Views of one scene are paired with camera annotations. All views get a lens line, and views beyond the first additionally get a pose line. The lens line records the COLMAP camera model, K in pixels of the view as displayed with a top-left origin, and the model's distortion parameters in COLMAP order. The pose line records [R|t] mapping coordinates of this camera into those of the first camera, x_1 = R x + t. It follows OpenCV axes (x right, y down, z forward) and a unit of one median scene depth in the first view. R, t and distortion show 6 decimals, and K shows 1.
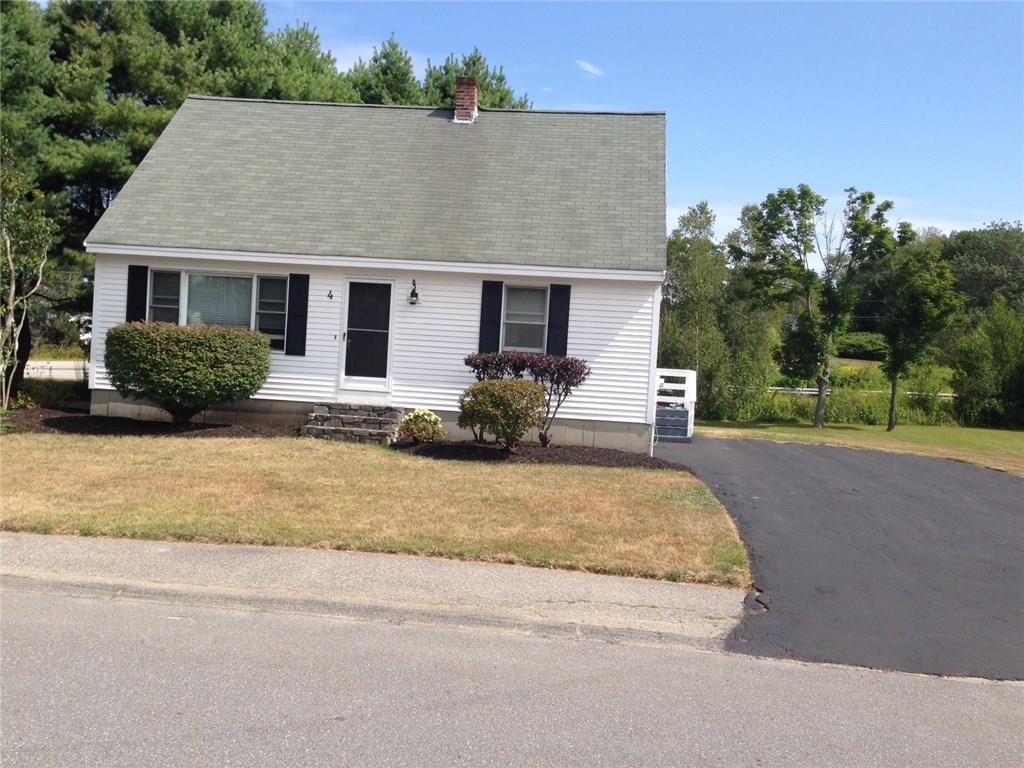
lens RADIAL K [[963.4, 0, 512.4], [0, 963.4, 383.2], [0, 0, 1]] dist [-0.006356, 0.000000]
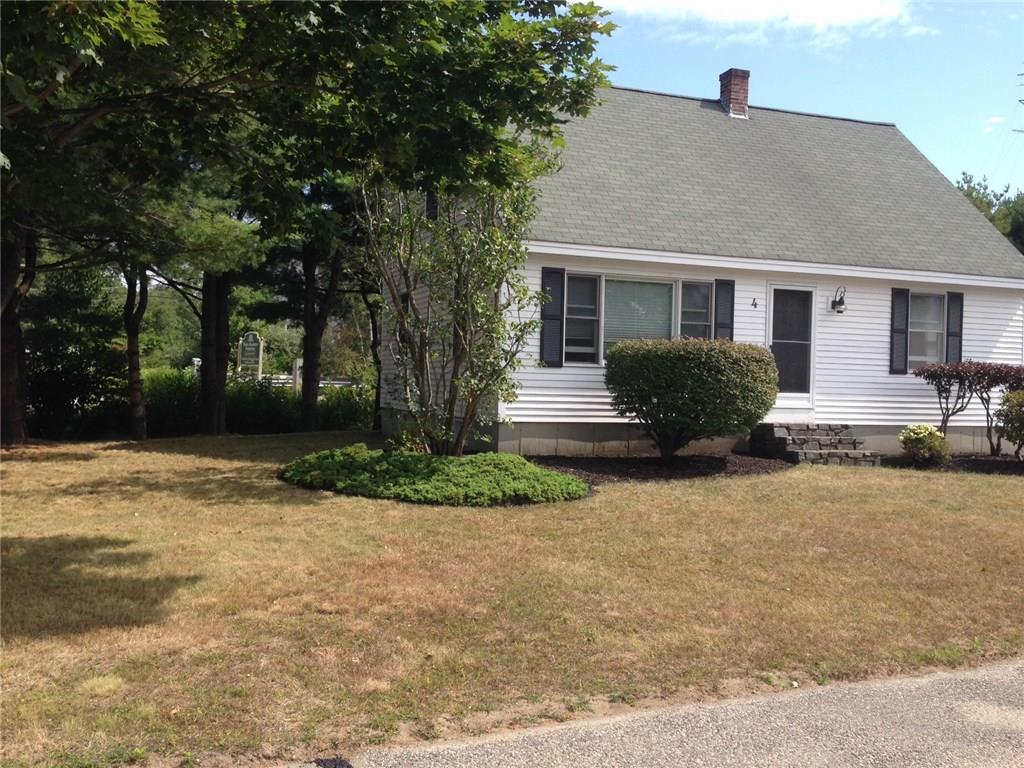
lens RADIAL K [[963.4, 0, 512.1], [0, 963.4, 385.0], [0, 0, 1]] dist [-0.006356, 0.000000]
pose [[0.911855, -0.038859, 0.408670, -0.766798], [0.036709, 0.999240, 0.013106, -0.035739], [-0.408868, 0.003051, 0.912588, 0.276807]]
